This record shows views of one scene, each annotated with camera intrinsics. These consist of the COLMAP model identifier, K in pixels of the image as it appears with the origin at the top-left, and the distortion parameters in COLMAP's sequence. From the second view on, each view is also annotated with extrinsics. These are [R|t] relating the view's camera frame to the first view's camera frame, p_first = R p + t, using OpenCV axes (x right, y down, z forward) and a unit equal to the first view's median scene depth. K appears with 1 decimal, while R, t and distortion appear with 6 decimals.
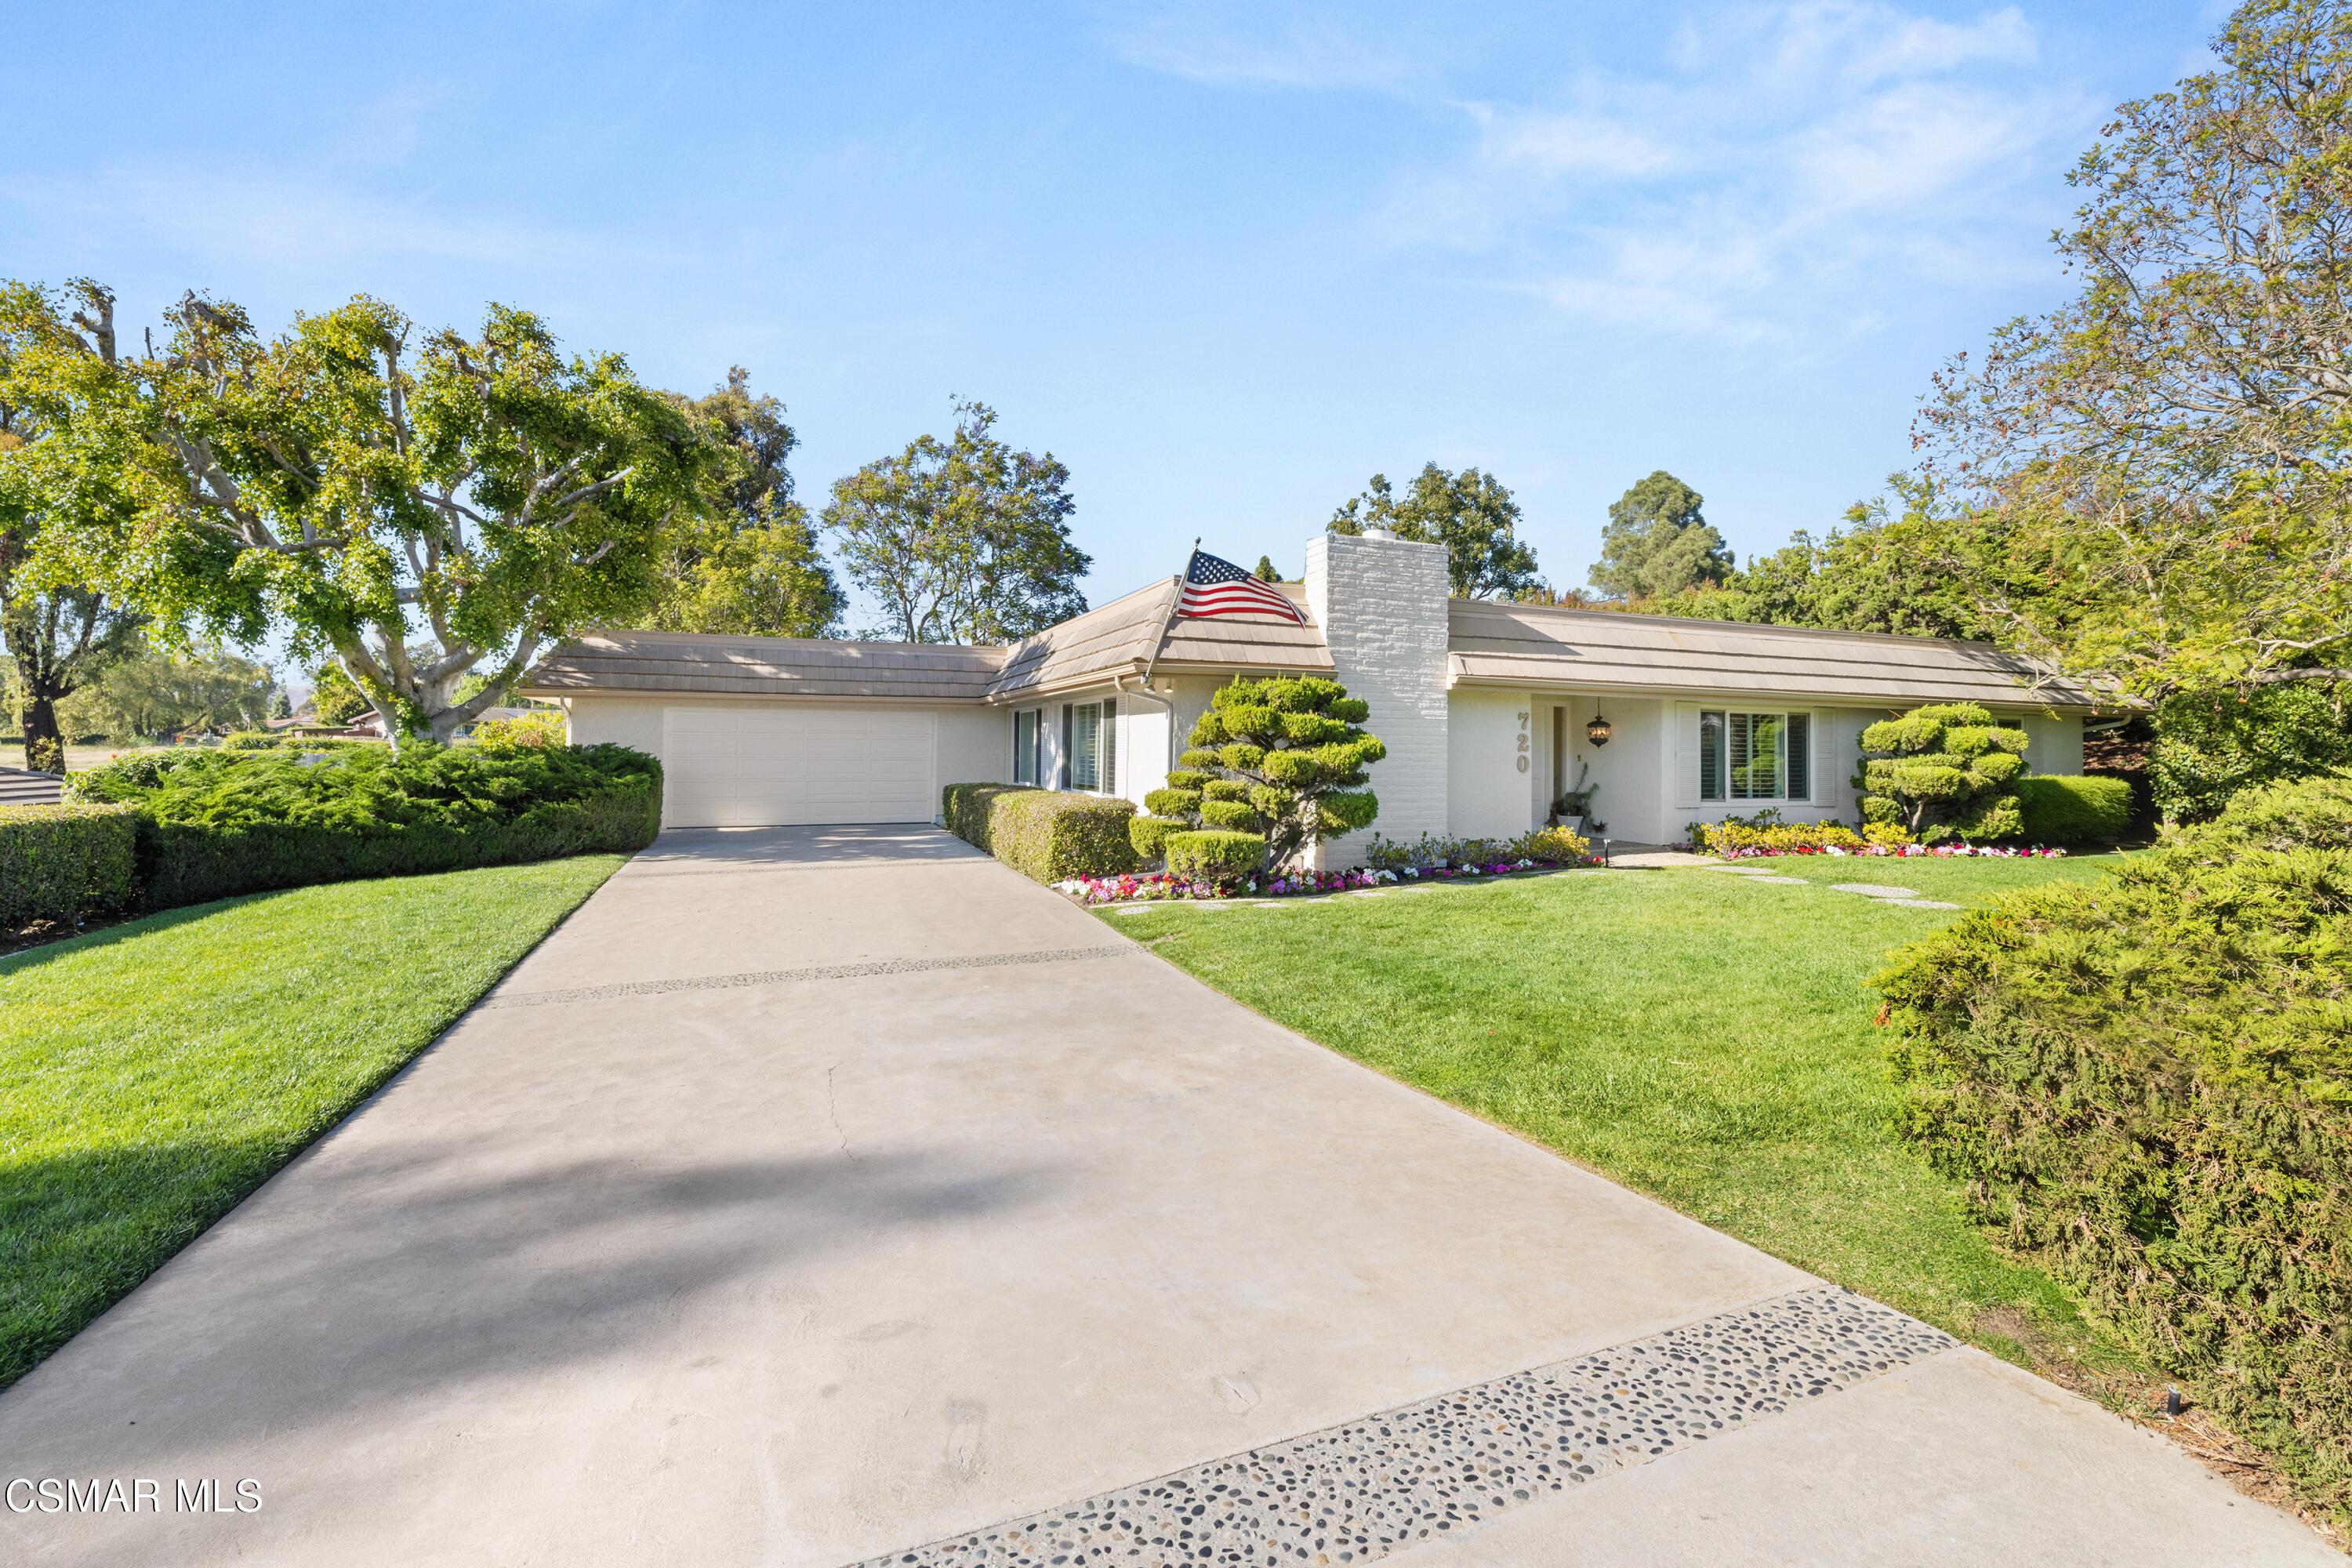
lens RADIAL K [[1020.2, 0, 1170.5], [0, 1020.2, 772.9], [0, 0, 1]] dist [0.000935, 0.000031]
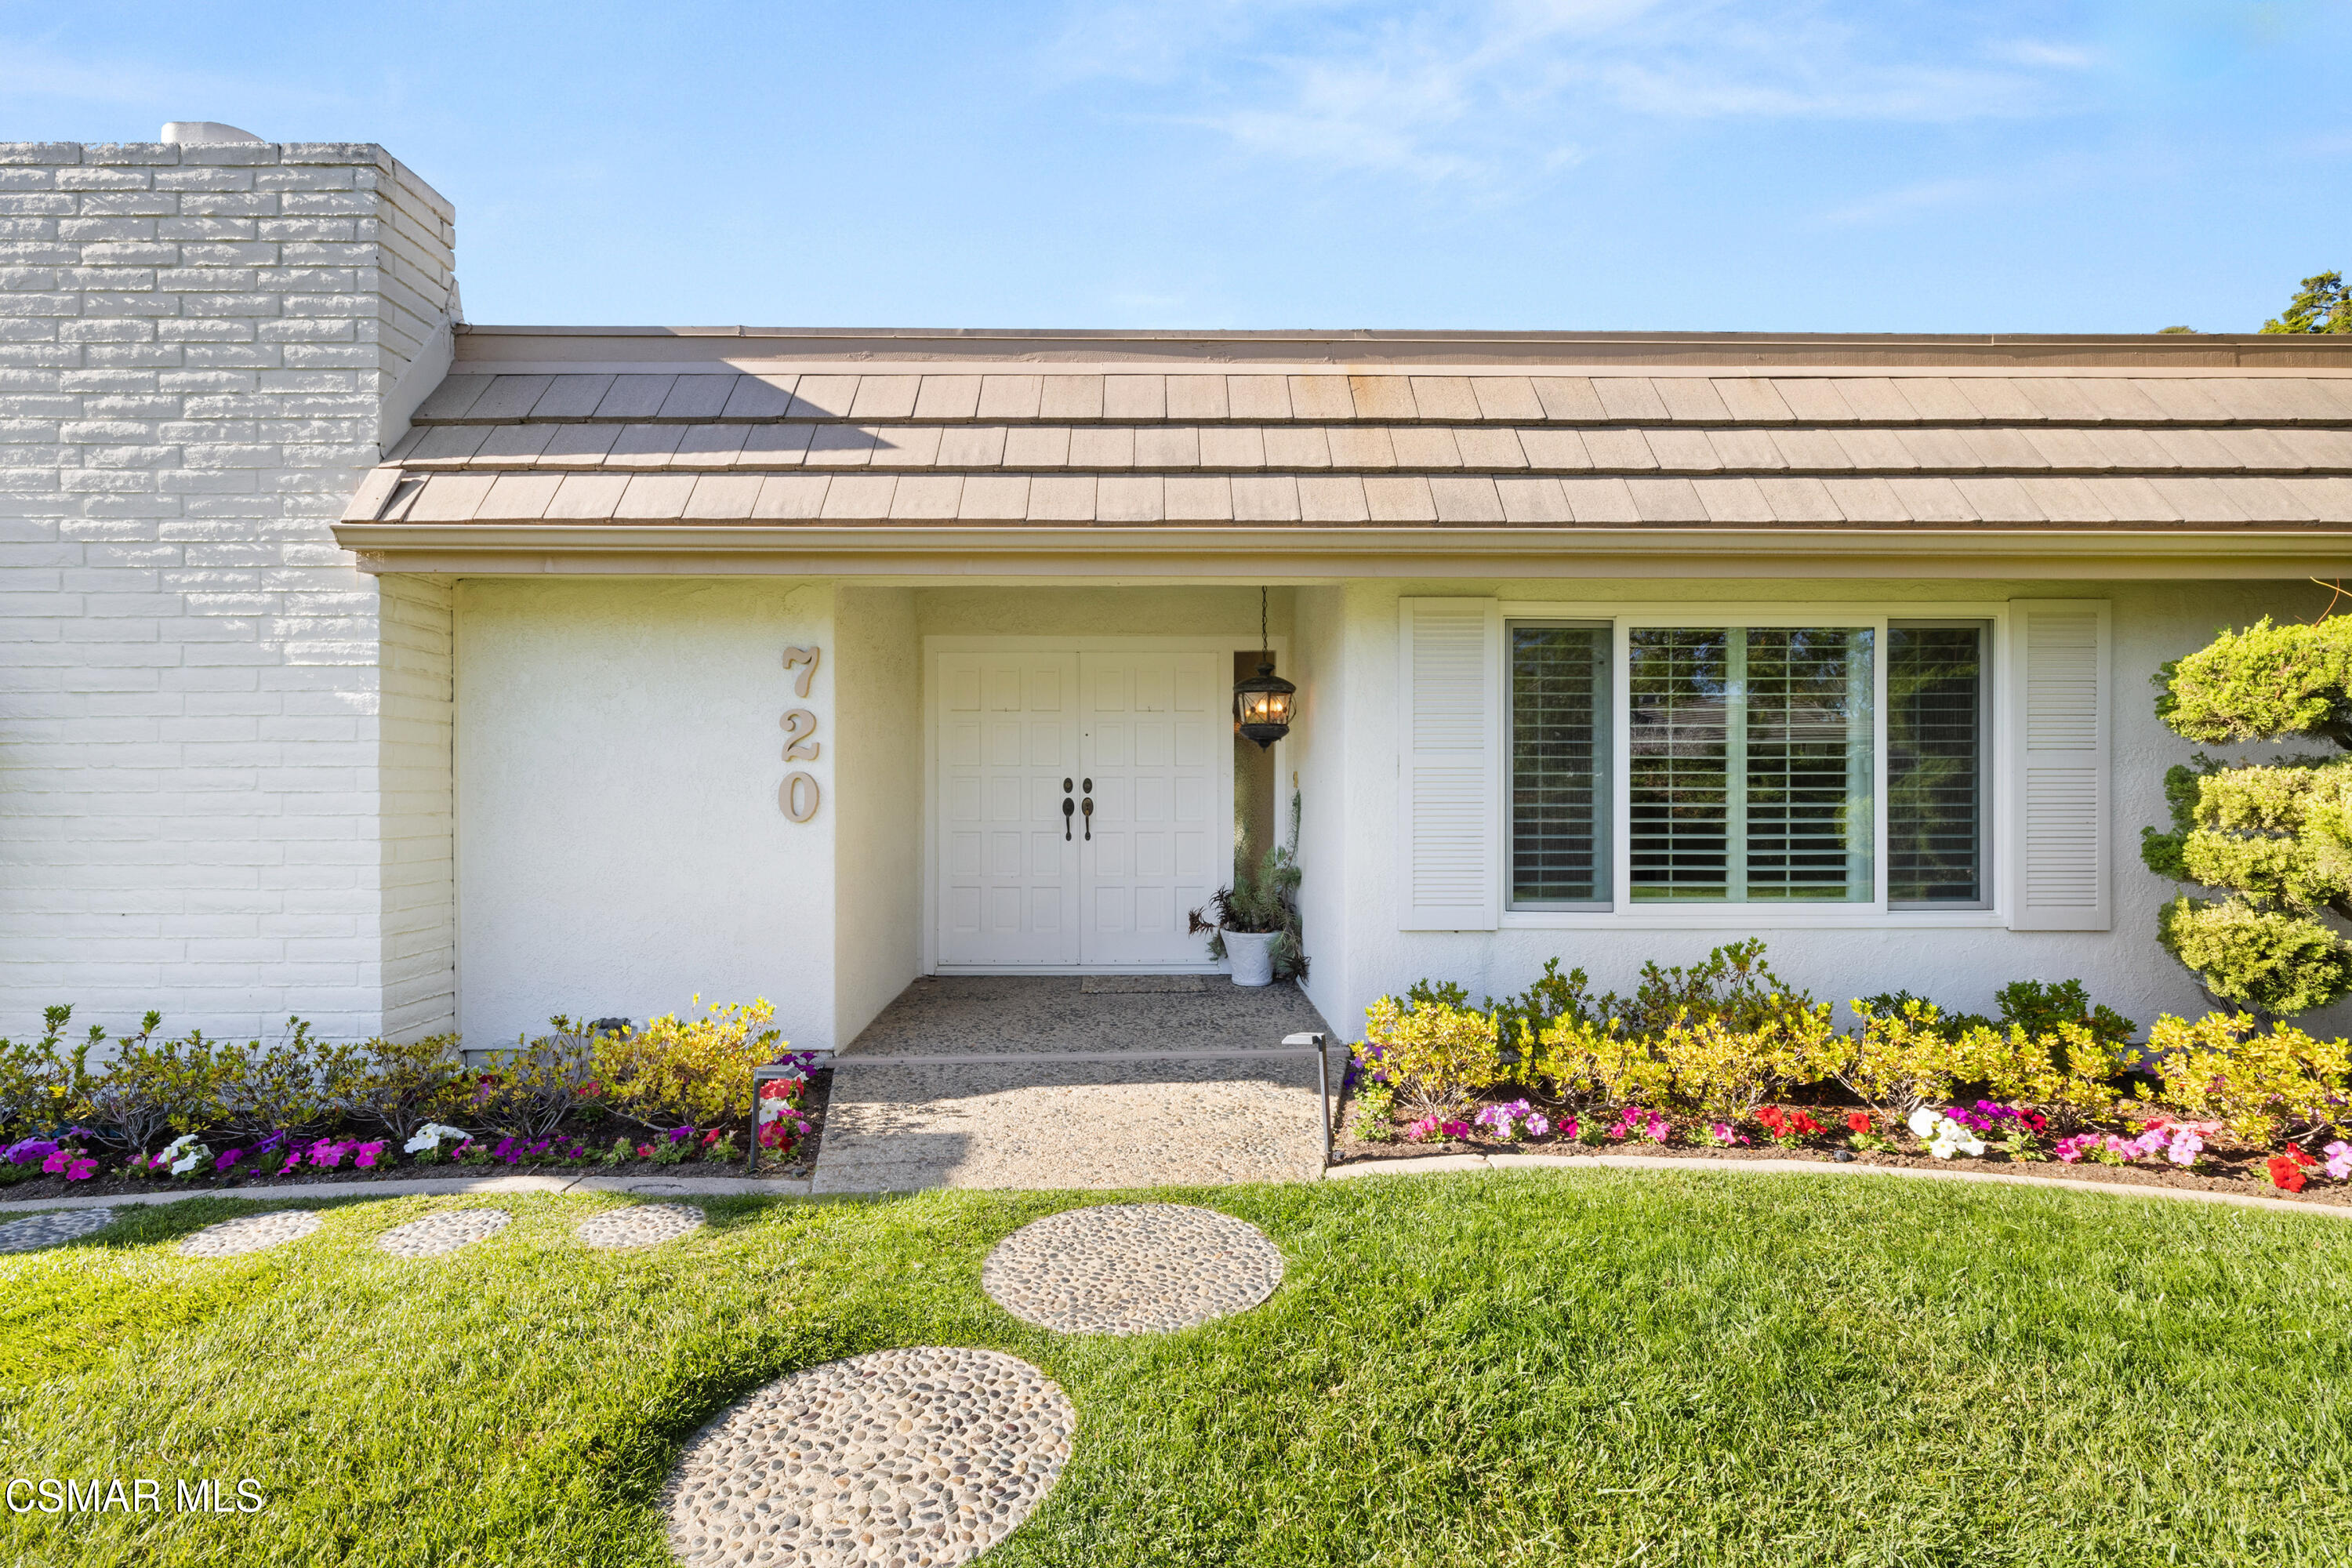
lens RADIAL K [[1107.6, 0, 1177.4], [0, 1107.6, 796.6], [0, 0, 1]] dist [0.010761, -0.000109]
pose [[0.935608, -0.010399, -0.352888, 0.555738], [0.006193, 0.999896, -0.013046, -0.003403], [0.352987, 0.010020, 0.935575, 0.652556]]
